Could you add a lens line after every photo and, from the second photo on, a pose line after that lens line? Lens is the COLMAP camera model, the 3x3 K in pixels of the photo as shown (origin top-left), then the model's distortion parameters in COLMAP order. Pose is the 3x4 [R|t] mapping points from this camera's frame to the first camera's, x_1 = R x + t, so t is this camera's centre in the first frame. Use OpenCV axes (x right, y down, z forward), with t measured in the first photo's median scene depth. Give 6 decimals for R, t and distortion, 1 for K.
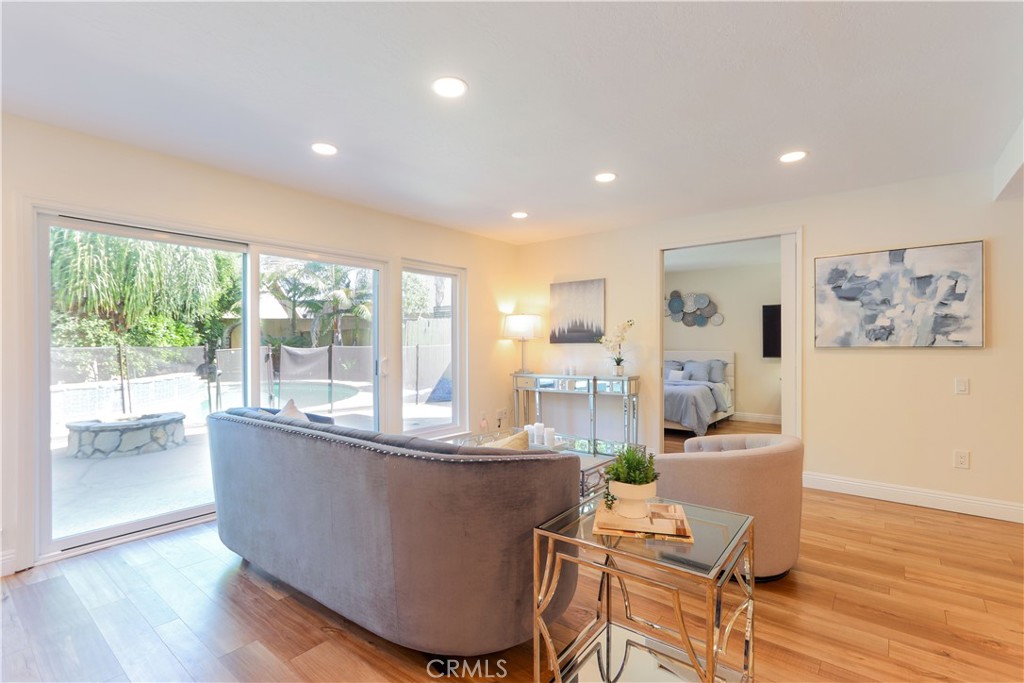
lens RADIAL K [[475.4, 0, 509.4], [0, 475.4, 350.9], [0, 0, 1]] dist [-0.000137, 0.001378]
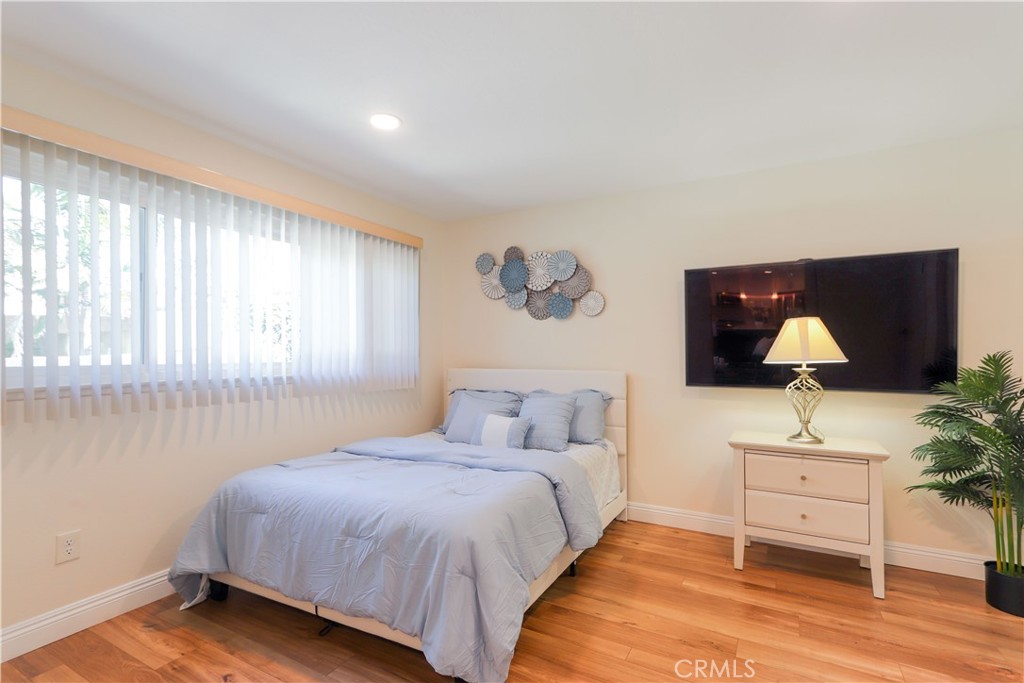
lens RADIAL K [[475.4, 0, 509.4], [0, 475.4, 350.9], [0, 0, 1]] dist [-0.000137, 0.001378]
pose [[0.987833, -0.001082, 0.155517, 0.295772], [0.003990, 0.999823, -0.018386, -0.011492], [-0.155469, 0.018783, 0.987662, 0.572811]]
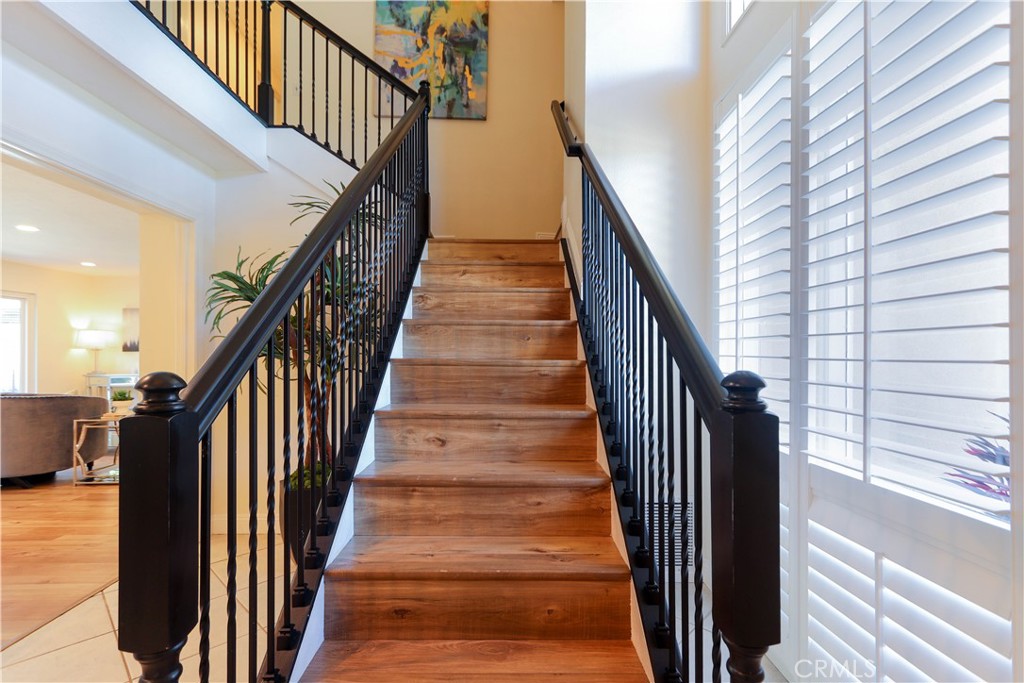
lens RADIAL K [[475.4, 0, 509.4], [0, 475.4, 350.9], [0, 0, 1]] dist [-0.000137, 0.001378]
pose [[0.764236, 0.004070, 0.644923, 0.040475], [0.004419, 0.999924, -0.011546, 0.001832], [-0.644921, 0.011673, 0.764160, -0.570022]]
